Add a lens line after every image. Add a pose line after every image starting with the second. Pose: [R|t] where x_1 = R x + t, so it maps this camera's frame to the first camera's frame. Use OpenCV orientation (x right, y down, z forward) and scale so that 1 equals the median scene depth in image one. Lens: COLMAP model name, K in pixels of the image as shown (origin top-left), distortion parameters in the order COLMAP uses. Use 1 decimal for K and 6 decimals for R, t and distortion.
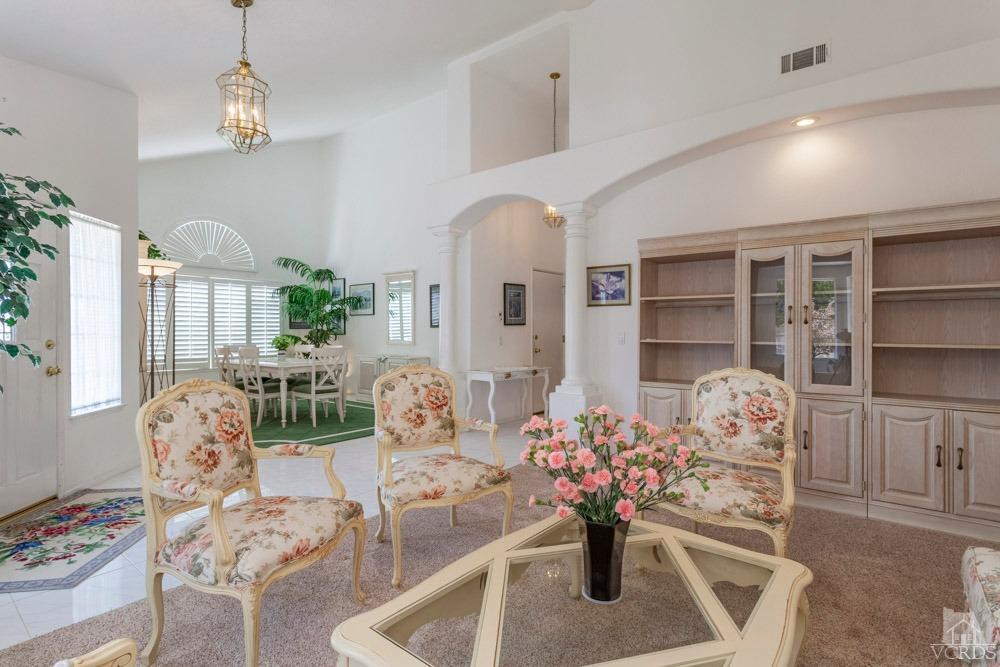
lens RADIAL K [[505.4, 0, 500.0], [0, 505.4, 333.5], [0, 0, 1]] dist [0.003373, 0.000440]
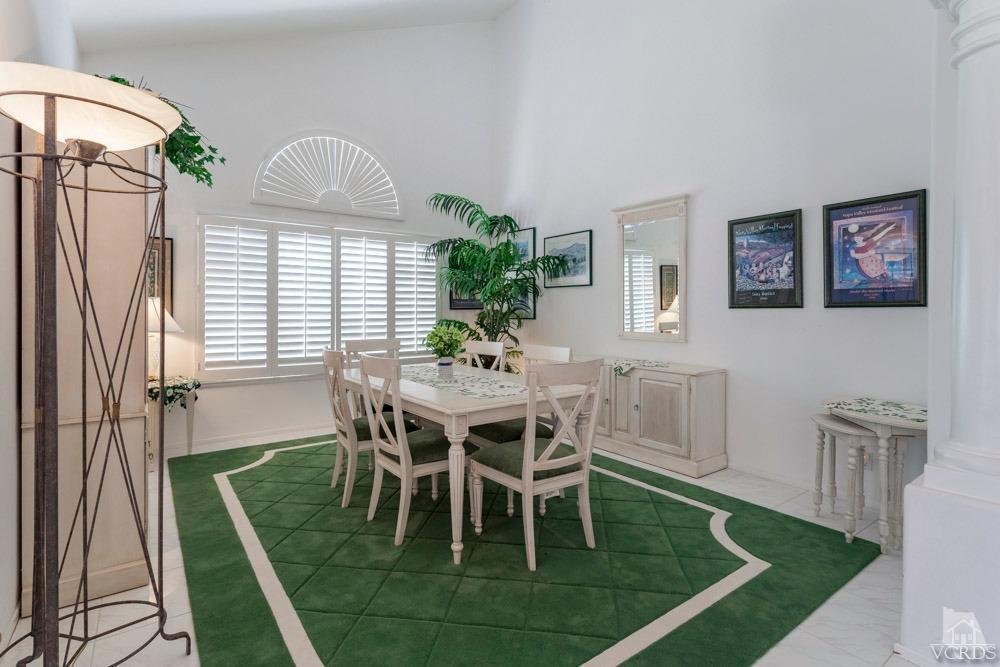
lens RADIAL K [[486.5, 0, 501.1], [0, 486.5, 309.5], [0, 0, 1]] dist [0.004927, 0.000431]
pose [[0.966528, 0.001367, -0.256556, -0.210057], [-0.002828, 0.999982, -0.005325, -0.006936], [0.256544, 0.005872, 0.966515, 0.452416]]
